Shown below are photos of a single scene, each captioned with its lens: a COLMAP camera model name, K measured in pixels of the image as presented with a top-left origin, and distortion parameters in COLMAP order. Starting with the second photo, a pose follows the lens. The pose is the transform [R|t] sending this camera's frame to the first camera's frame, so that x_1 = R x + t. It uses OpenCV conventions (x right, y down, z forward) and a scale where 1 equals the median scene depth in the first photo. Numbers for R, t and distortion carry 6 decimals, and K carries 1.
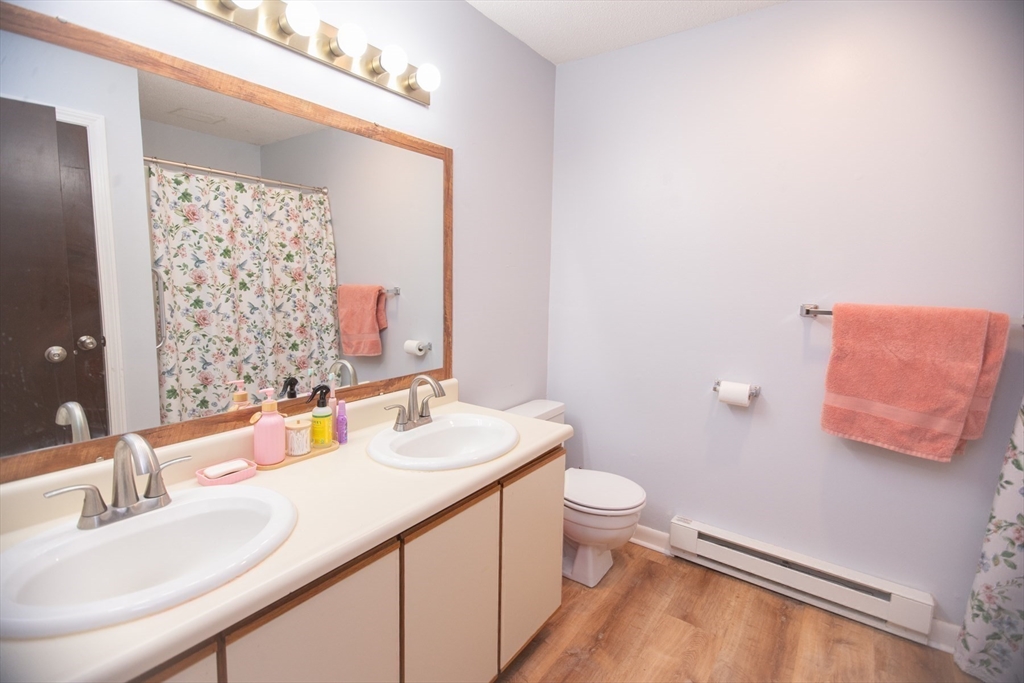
lens RADIAL K [[481.6, 0, 512.0], [0, 481.6, 341.5], [0, 0, 1]] dist [0.000102, 0.000004]
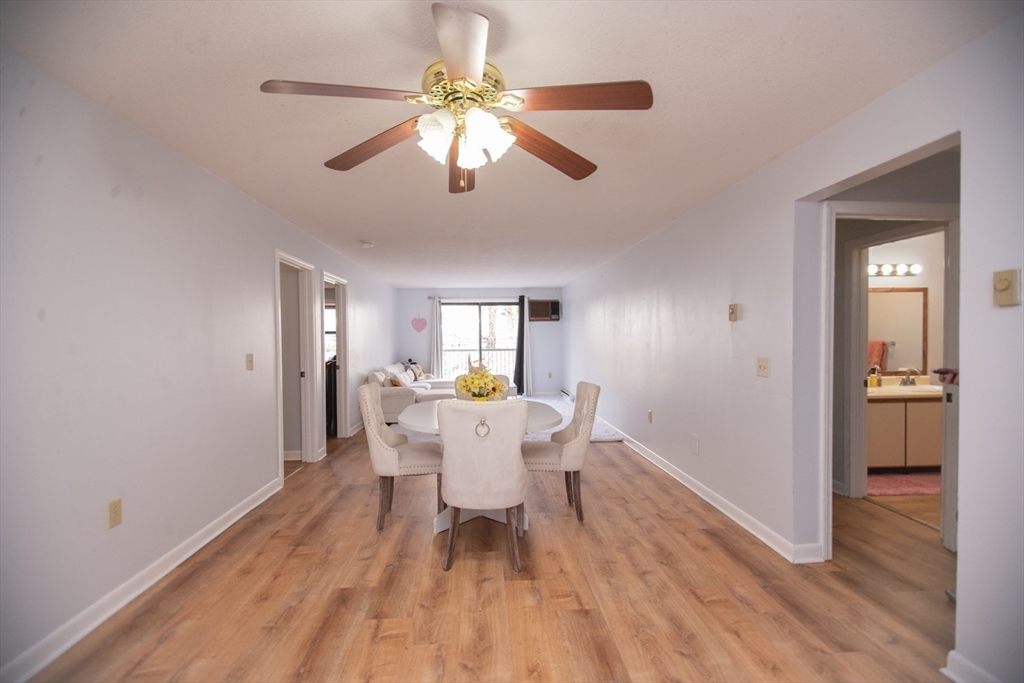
lens RADIAL K [[455.7, 0, 510.0], [0, 455.7, 347.3], [0, 0, 1]] dist [0.014229, -0.000006]
pose [[0.630114, -0.011860, -0.776412, 0.416887], [-0.075145, 0.994259, -0.076174, 0.307889], [0.772858, 0.106342, 0.625606, -2.461531]]
